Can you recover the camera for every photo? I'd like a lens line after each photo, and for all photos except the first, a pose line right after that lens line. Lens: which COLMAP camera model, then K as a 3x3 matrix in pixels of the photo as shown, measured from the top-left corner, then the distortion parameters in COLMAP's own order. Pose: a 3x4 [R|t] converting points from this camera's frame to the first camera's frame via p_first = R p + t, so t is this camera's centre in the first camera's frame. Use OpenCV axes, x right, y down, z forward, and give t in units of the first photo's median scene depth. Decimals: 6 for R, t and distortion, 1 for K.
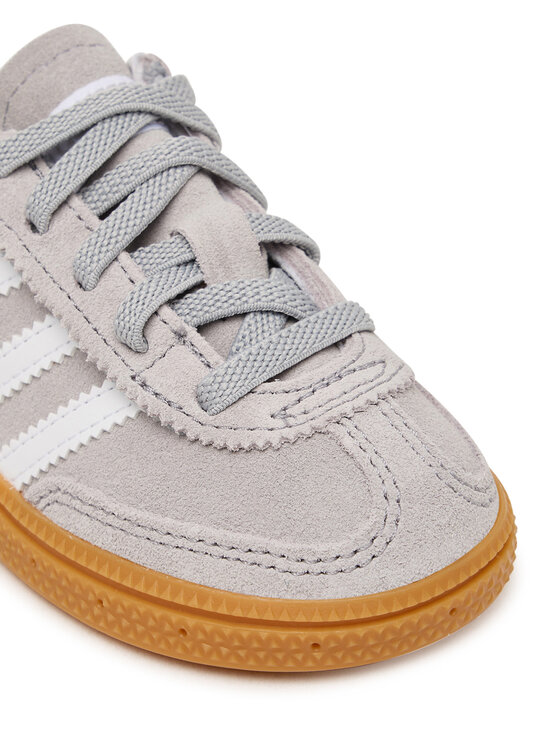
lens RADIAL K [[2823.0, 0, 282.5], [0, 2823.0, 373.2], [0, 0, 1]] dist [-0.065289, 0.000000]
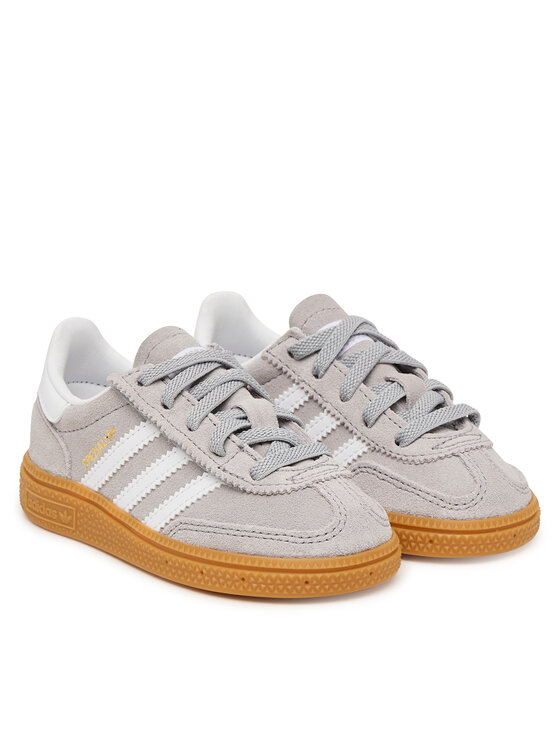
lens RADIAL K [[2823.0, 0, 279.1], [0, 2823.0, 372.7], [0, 0, 1]] dist [-0.065289, 0.000000]
pose [[0.999389, 0.018325, 0.029753, -0.072565], [-0.012662, 0.983503, -0.180451, 0.313265], [-0.032569, 0.179964, 0.983134, -1.083143]]
